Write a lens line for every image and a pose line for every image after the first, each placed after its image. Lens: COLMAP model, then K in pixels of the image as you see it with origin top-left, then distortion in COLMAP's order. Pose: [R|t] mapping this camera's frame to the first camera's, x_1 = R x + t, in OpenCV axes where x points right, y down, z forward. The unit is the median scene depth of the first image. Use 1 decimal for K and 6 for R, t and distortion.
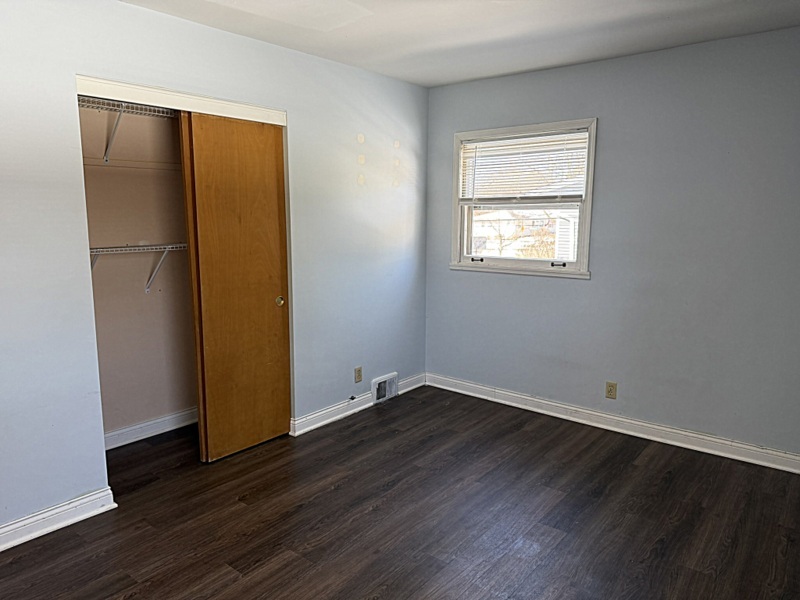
lens RADIAL K [[560.4, 0, 404.0], [0, 560.4, 302.1], [0, 0, 1]] dist [0.057327, -0.067661]
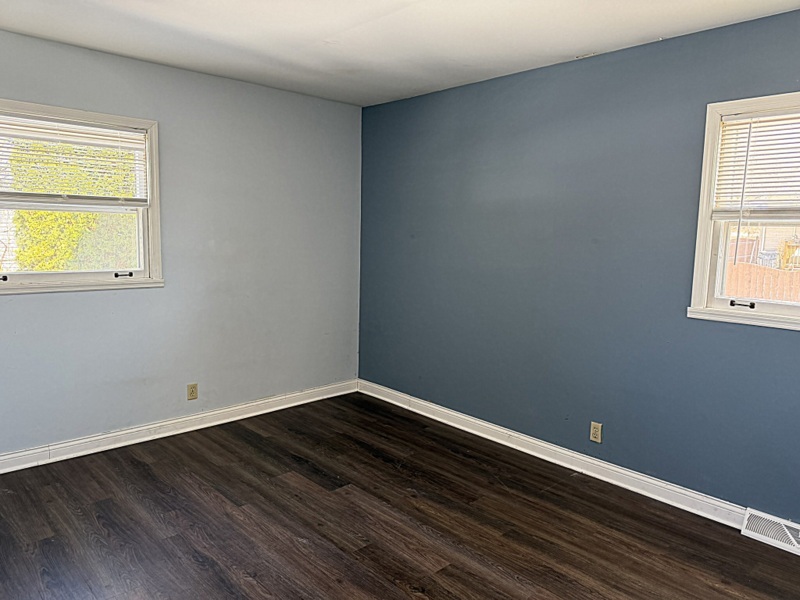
lens RADIAL K [[560.4, 0, 407.3], [0, 560.4, 299.2], [0, 0, 1]] dist [0.057327, -0.067661]
pose [[0.128494, -0.117155, 0.984766, -0.582342], [0.129322, 0.986498, 0.100487, -0.063349], [-0.983242, 0.114440, 0.141910, 0.454195]]
